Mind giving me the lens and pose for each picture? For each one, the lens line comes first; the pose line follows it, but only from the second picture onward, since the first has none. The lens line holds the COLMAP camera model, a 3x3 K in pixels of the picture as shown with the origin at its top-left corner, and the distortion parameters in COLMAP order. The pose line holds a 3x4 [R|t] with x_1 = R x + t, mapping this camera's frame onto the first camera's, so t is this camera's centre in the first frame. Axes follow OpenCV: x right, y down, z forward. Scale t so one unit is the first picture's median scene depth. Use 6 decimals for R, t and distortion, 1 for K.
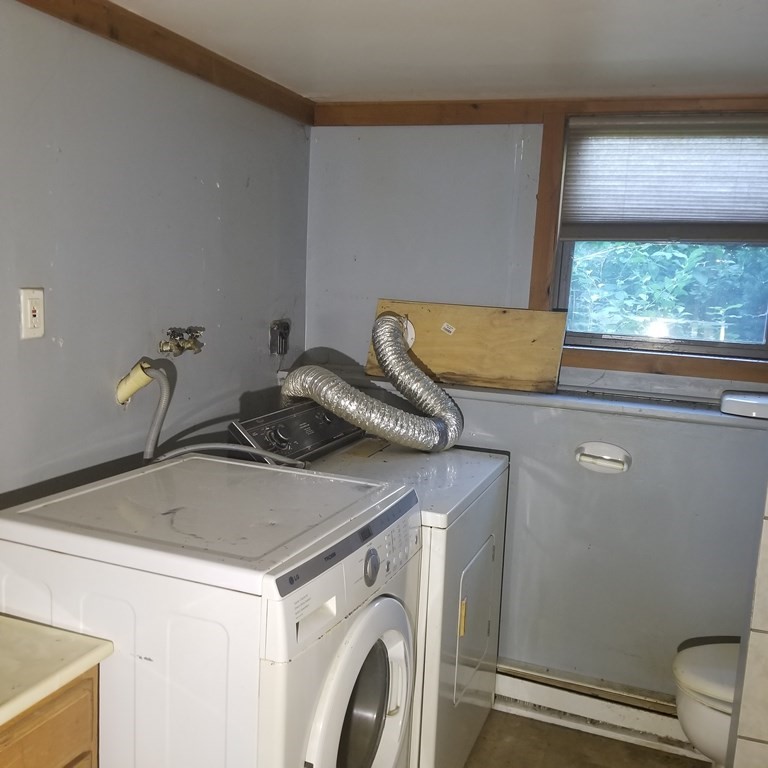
lens RADIAL K [[803.6, 0, 384.0], [0, 803.6, 384.0], [0, 0, 1]] dist [0.078398, -0.154029]
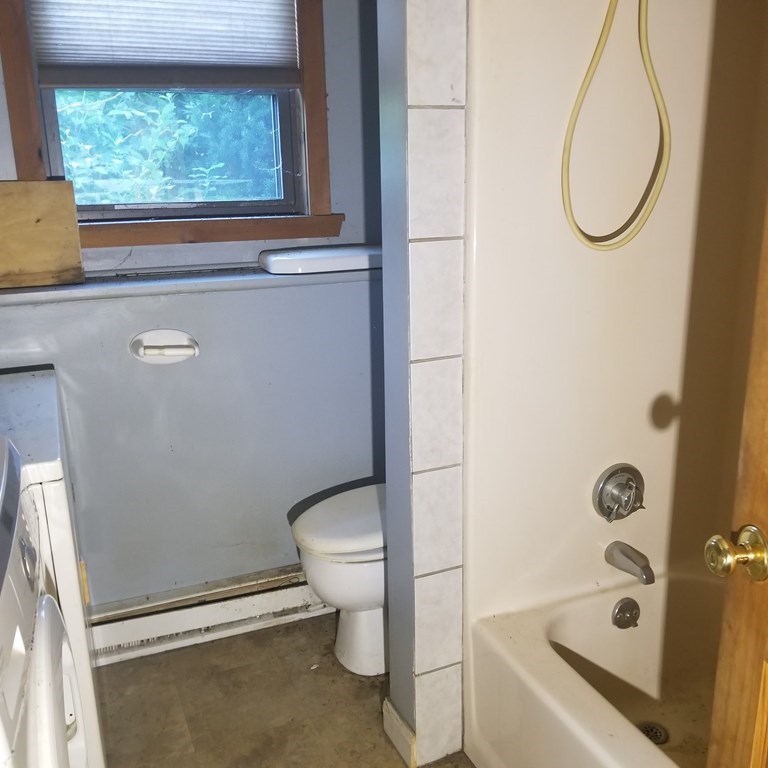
lens RADIAL K [[803.6, 0, 384.0], [0, 803.6, 384.0], [0, 0, 1]] dist [0.078398, -0.154029]
pose [[0.715791, -0.239060, 0.656120, -0.133244], [0.147024, 0.970108, 0.193067, -0.002441], [-0.682661, -0.041730, 0.729542, 0.196871]]
